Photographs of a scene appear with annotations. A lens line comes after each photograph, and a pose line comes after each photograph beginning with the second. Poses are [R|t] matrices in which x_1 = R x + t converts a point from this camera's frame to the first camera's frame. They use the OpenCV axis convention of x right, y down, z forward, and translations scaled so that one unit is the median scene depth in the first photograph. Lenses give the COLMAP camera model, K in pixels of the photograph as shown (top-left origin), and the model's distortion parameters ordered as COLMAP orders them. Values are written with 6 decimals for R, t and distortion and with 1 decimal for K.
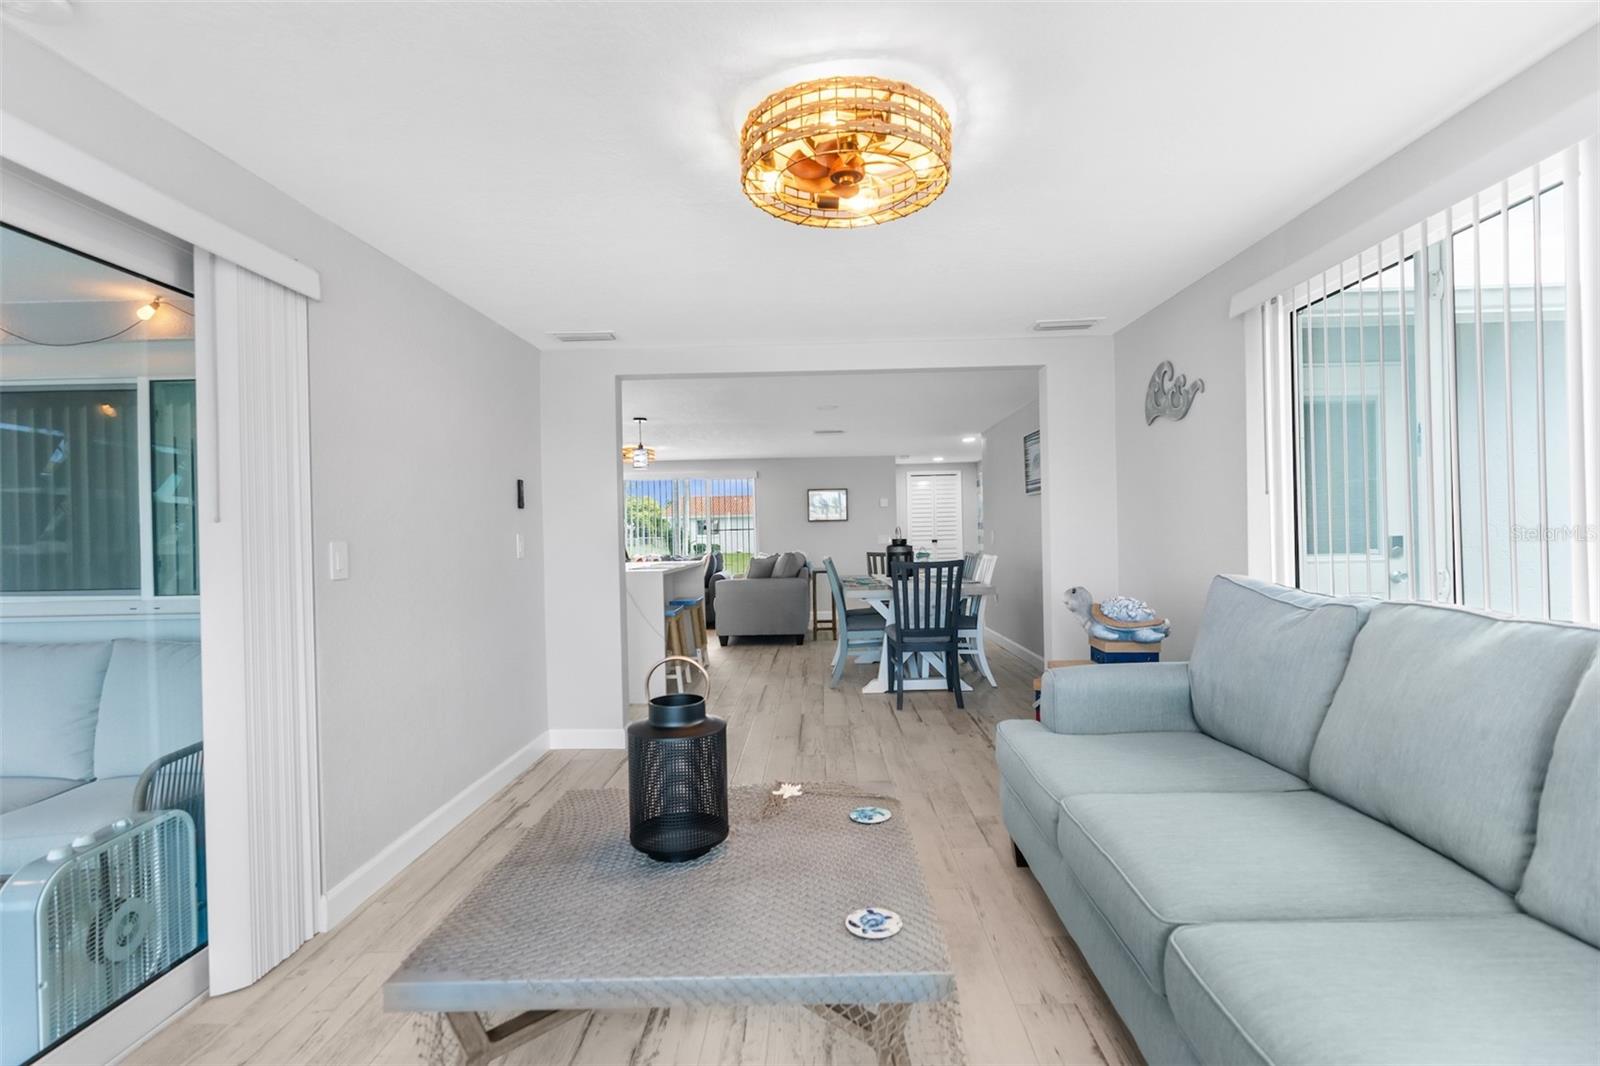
lens RADIAL K [[731.2, 0, 800.0], [0, 731.2, 533.0], [0, 0, 1]] dist [-0.001398, 0.000965]
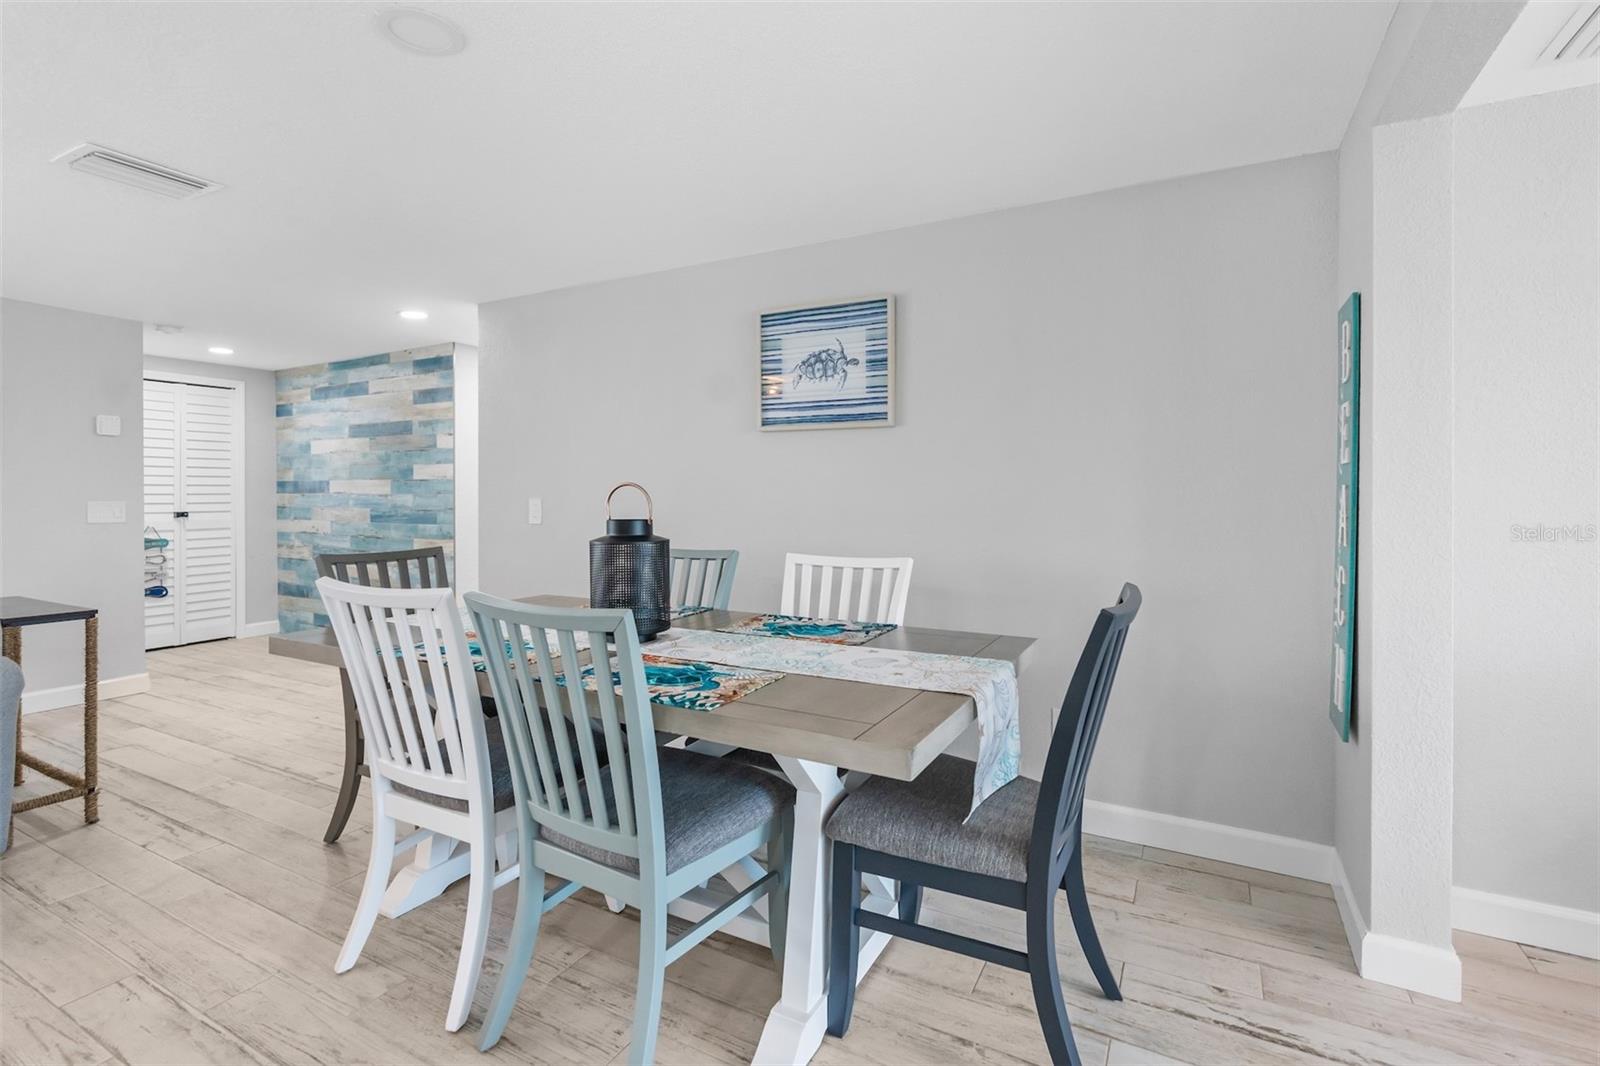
lens RADIAL K [[727.4, 0, 804.2], [0, 727.4, 491.8], [0, 0, 1]] dist [0.001046, 0.000556]
pose [[0.442573, 0.016696, 0.896577, -0.133177], [-0.006235, 0.999860, -0.015541, -0.000323], [-0.896711, 0.001288, 0.442615, 0.727443]]
